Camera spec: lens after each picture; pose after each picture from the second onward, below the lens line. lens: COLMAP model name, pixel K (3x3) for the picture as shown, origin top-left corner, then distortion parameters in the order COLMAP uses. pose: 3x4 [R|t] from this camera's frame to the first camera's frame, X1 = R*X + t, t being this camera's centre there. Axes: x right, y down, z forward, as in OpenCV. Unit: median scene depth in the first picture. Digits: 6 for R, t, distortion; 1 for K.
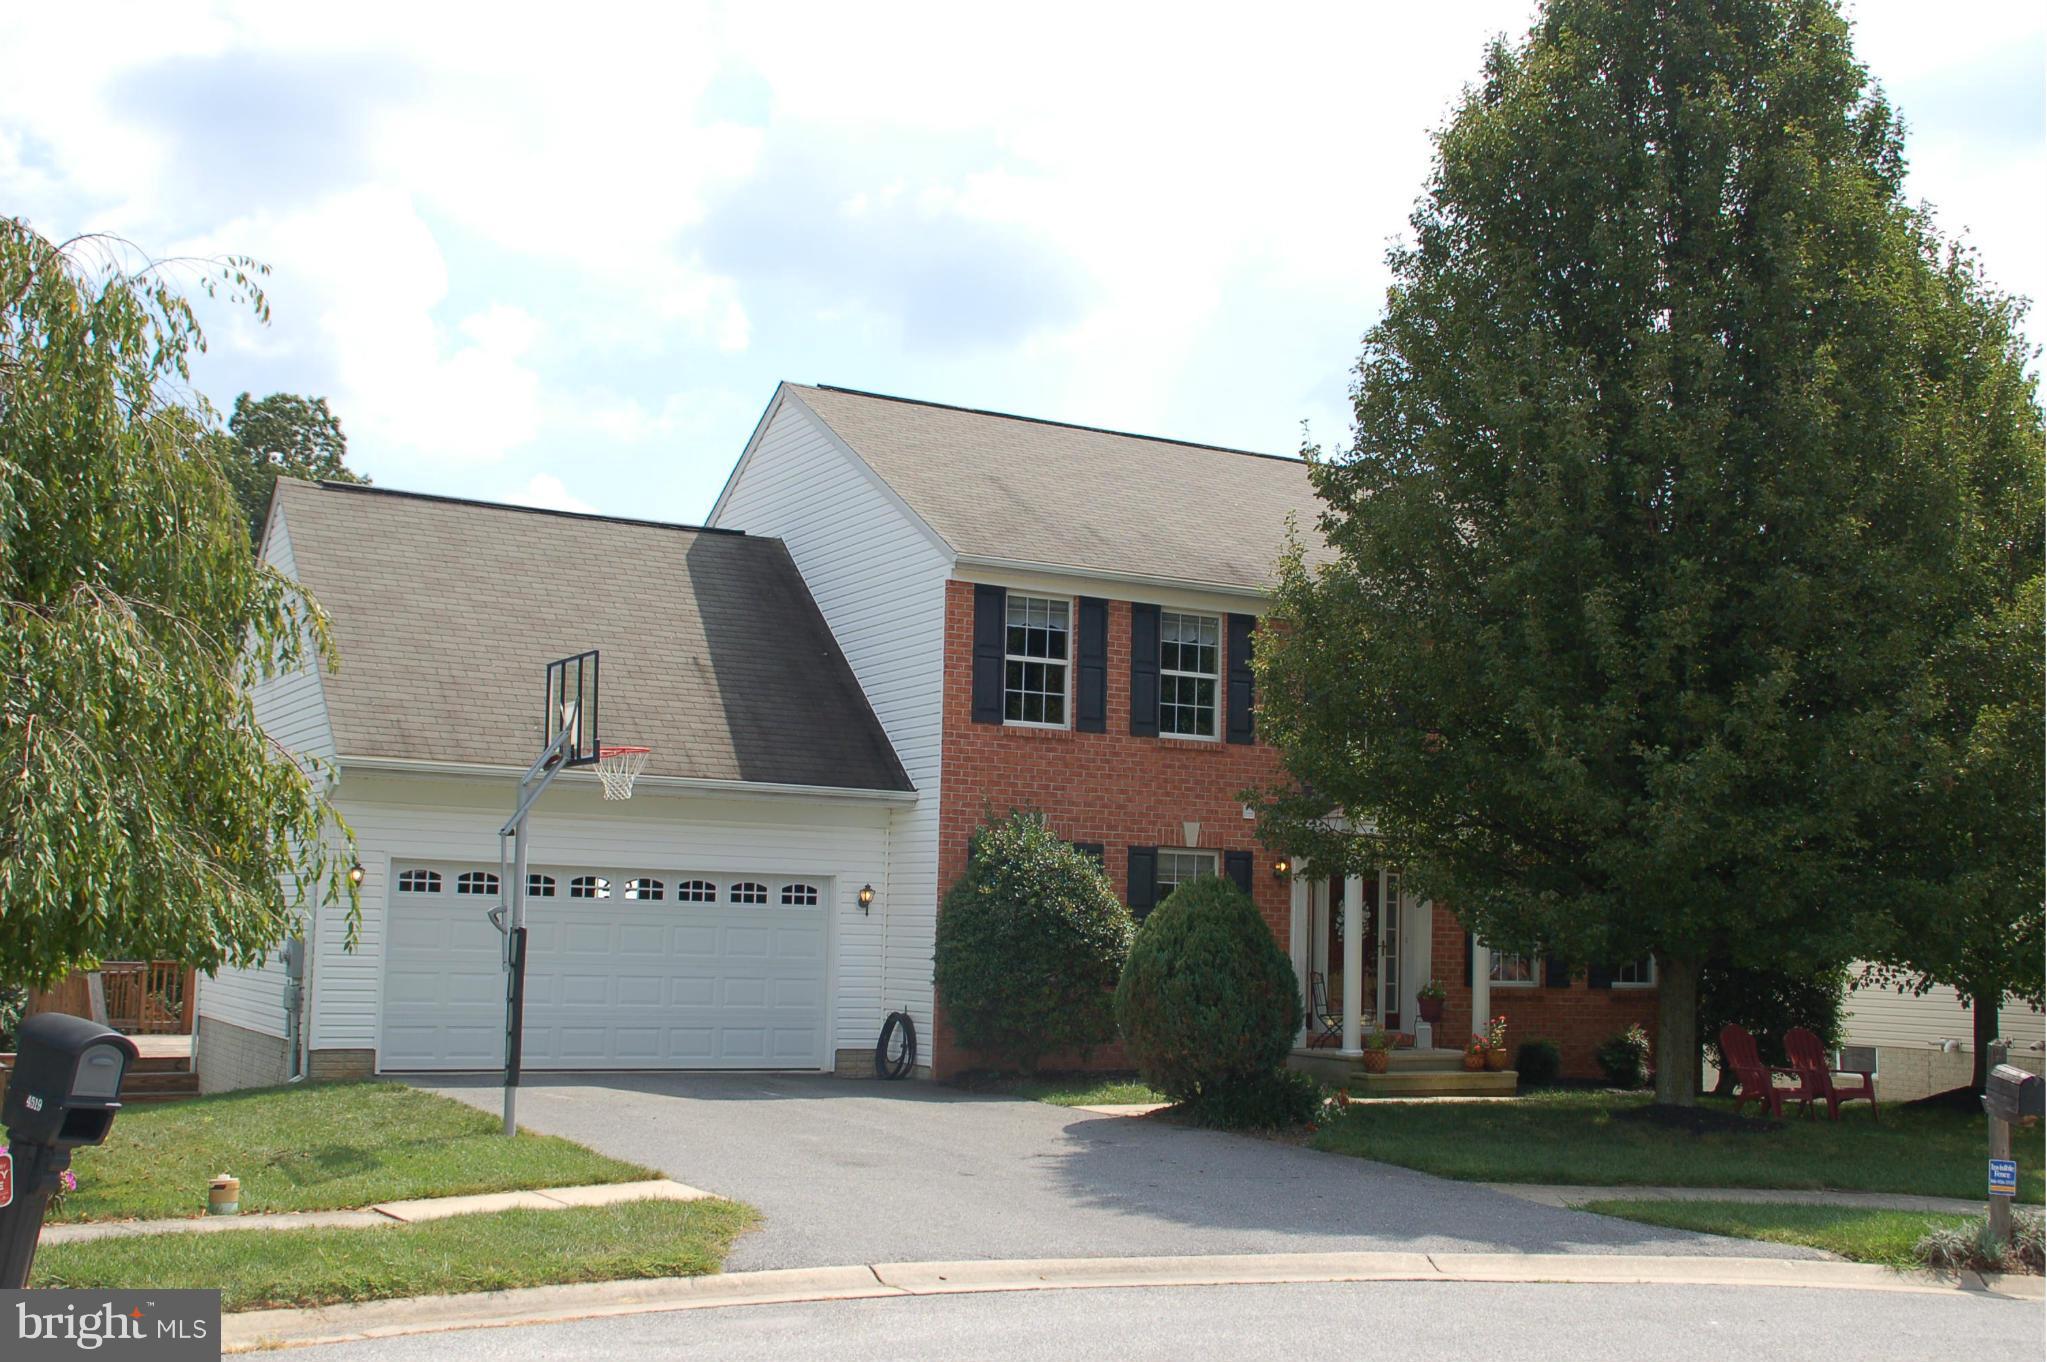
lens RADIAL K [[2292.8, 0, 1017.6], [0, 2292.8, 675.5], [0, 0, 1]] dist [-0.100686, 0.364237]
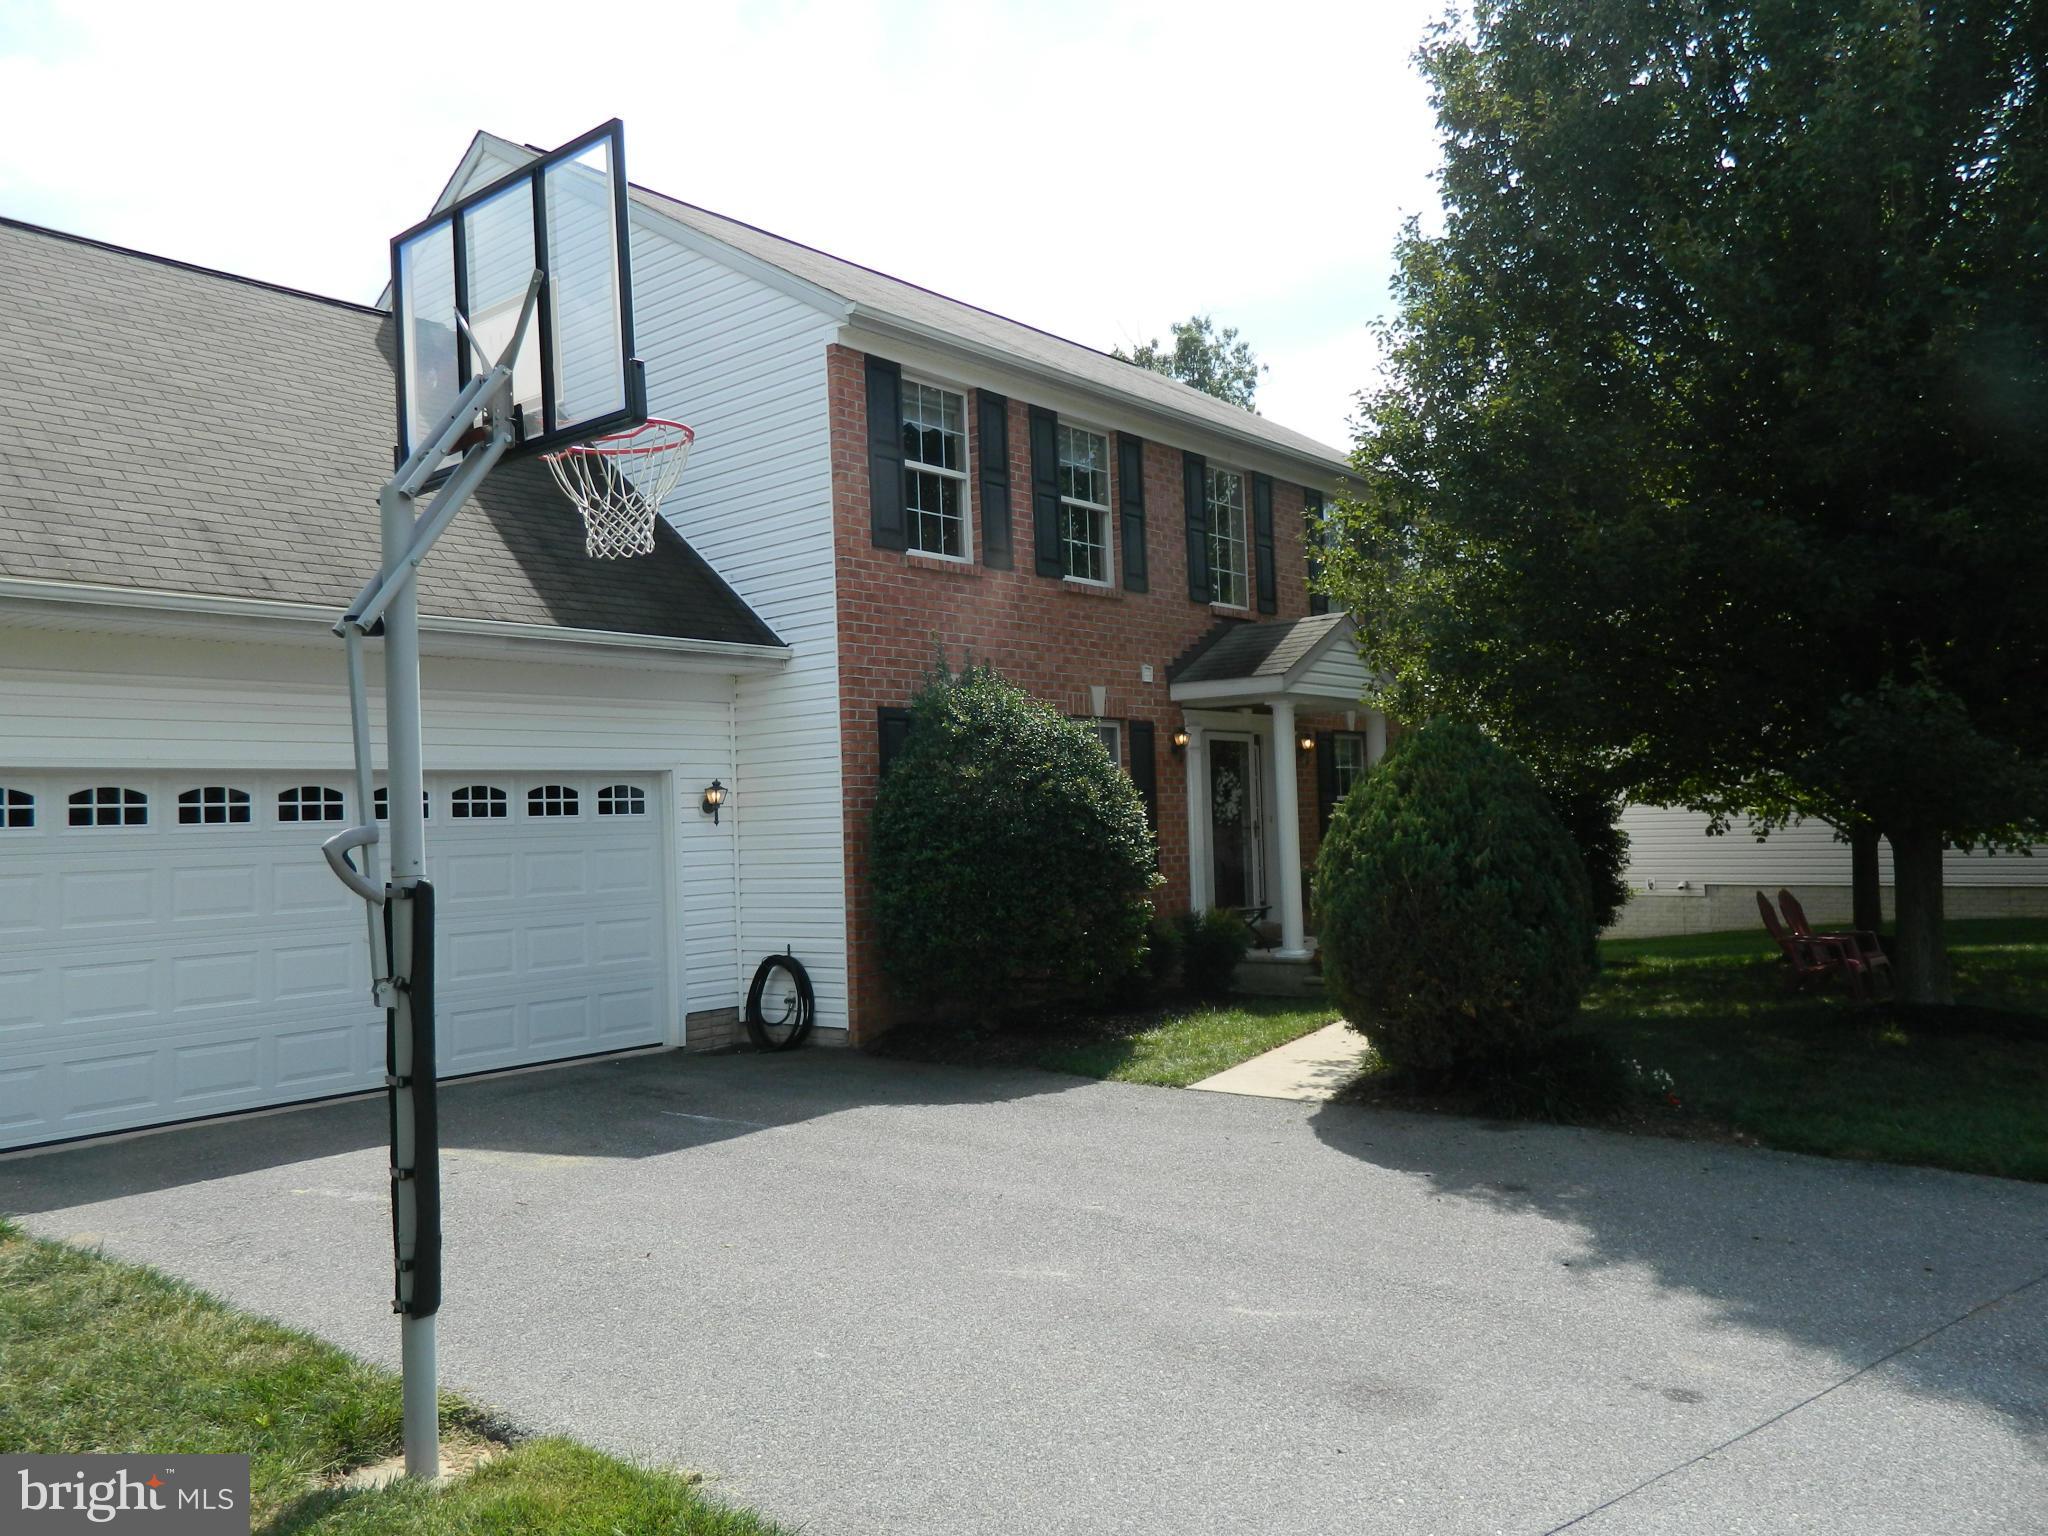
lens RADIAL K [[1556.9, 0, 1027.3], [0, 1556.9, 766.7], [0, 0, 1]] dist [0.006682, -0.006200]
pose [[0.930209, -0.044374, 0.364339, -0.153202], [0.018191, 0.997019, 0.074986, 0.052536], [-0.366580, -0.063124, 0.928243, 0.515858]]
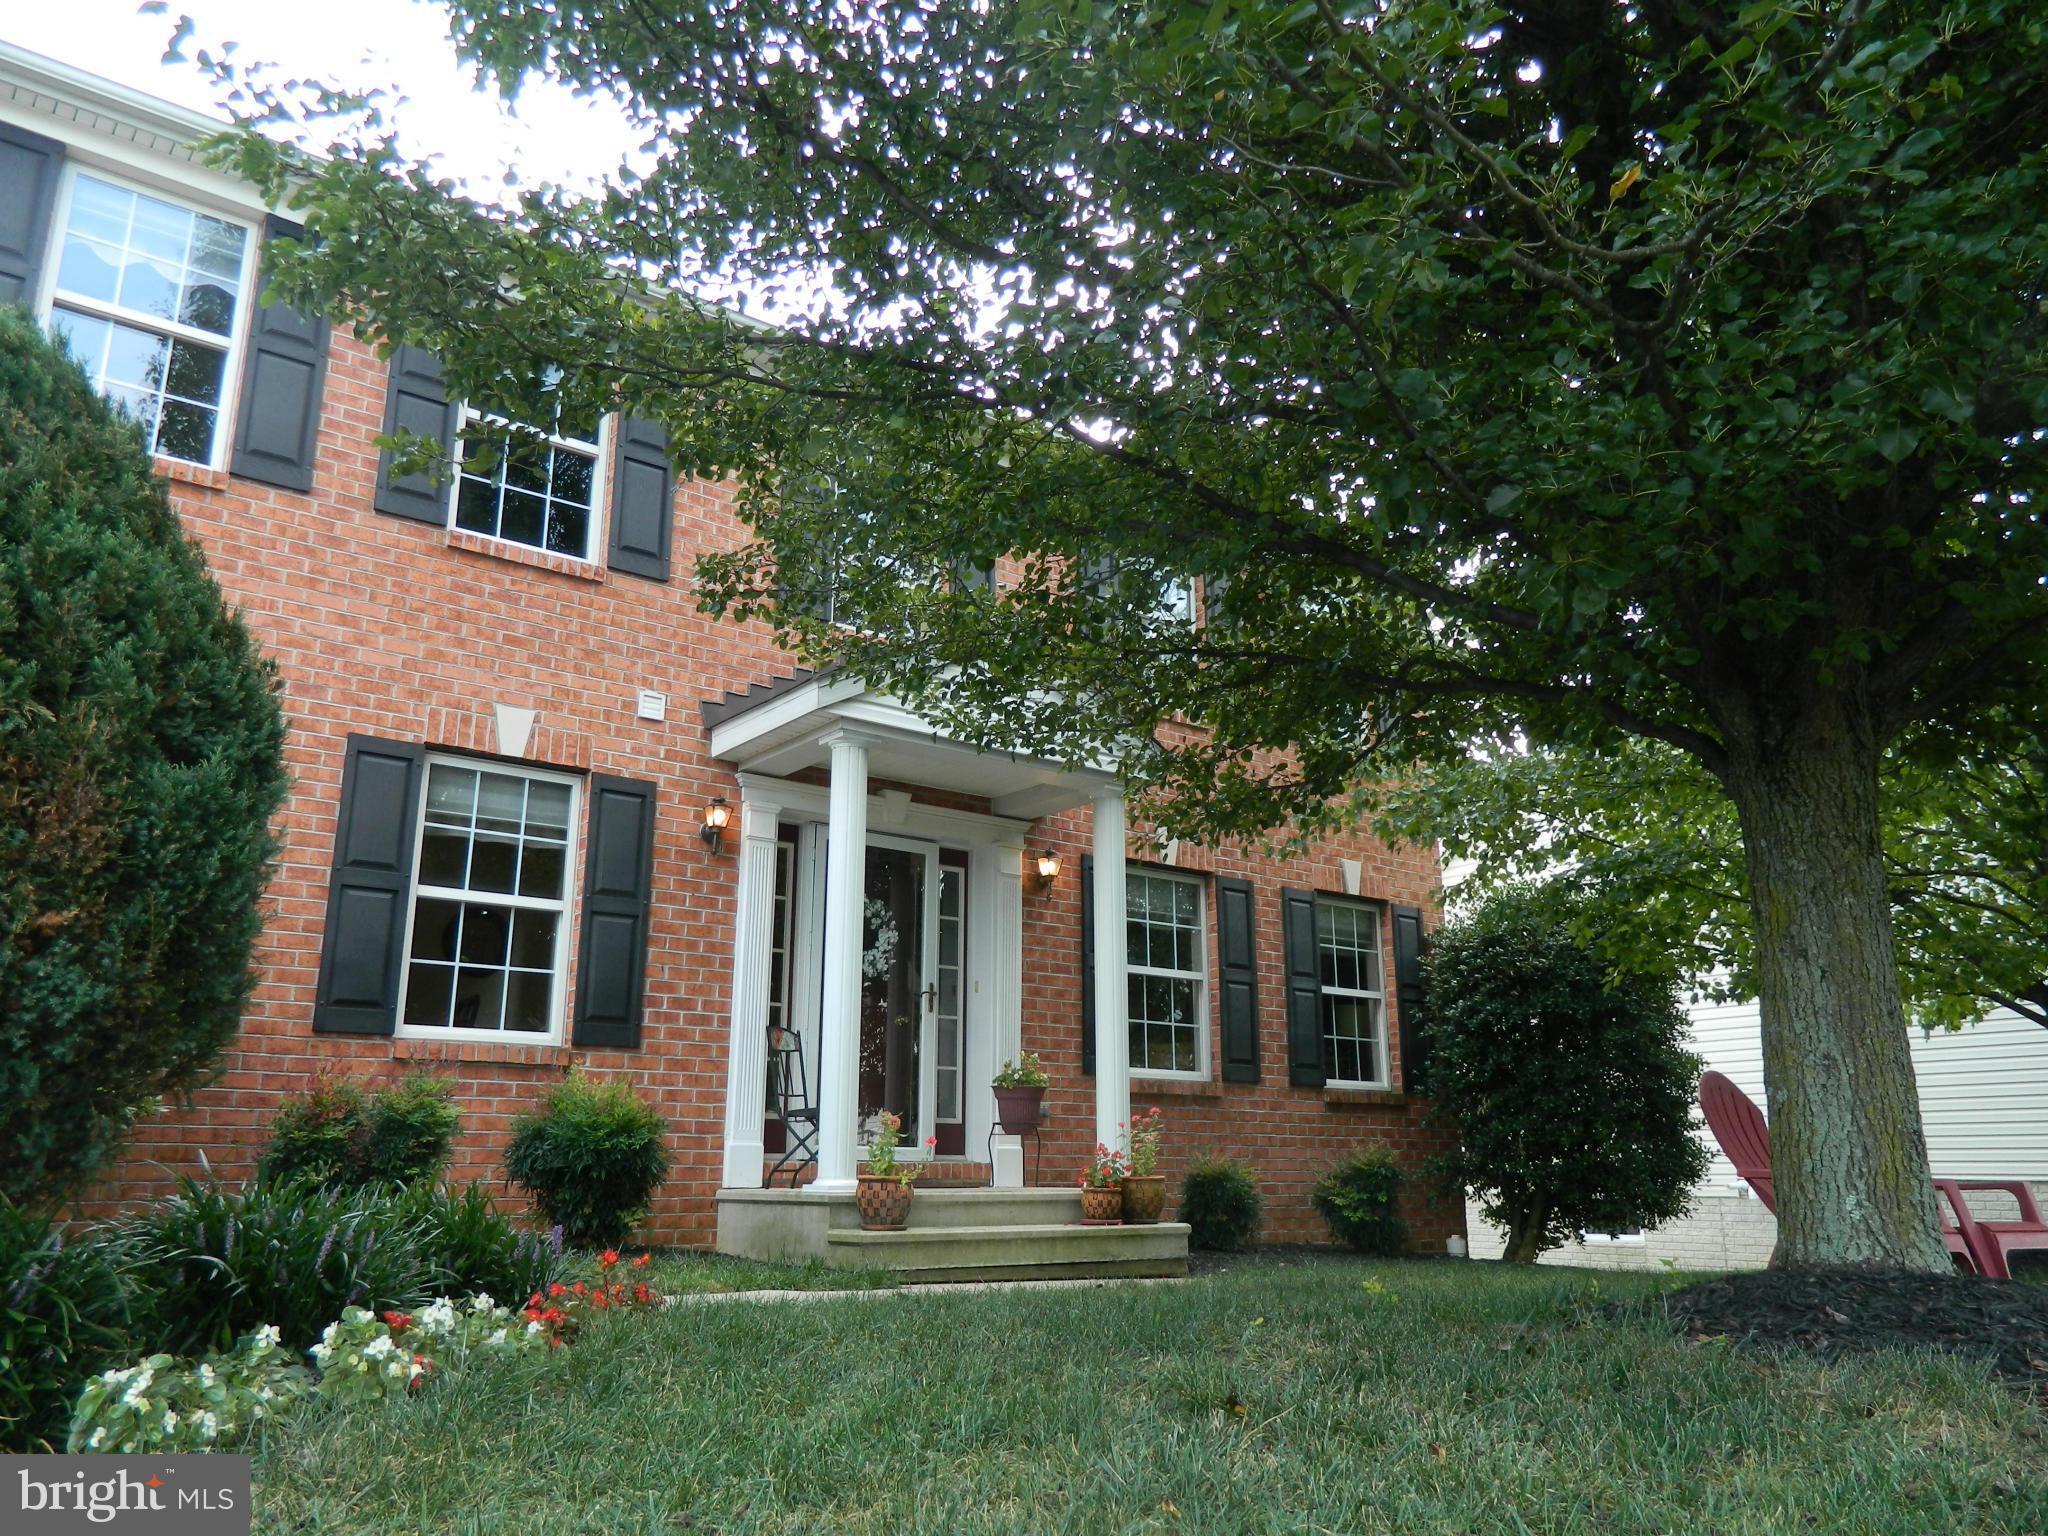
lens RADIAL K [[1556.9, 0, 1027.3], [0, 1556.9, 766.7], [0, 0, 1]] dist [0.006682, -0.006200]
pose [[0.989337, 0.014122, 0.144960, 0.140033], [0.007219, 0.989310, -0.145646, 0.129501], [-0.145467, 0.145139, 0.978659, 0.686673]]
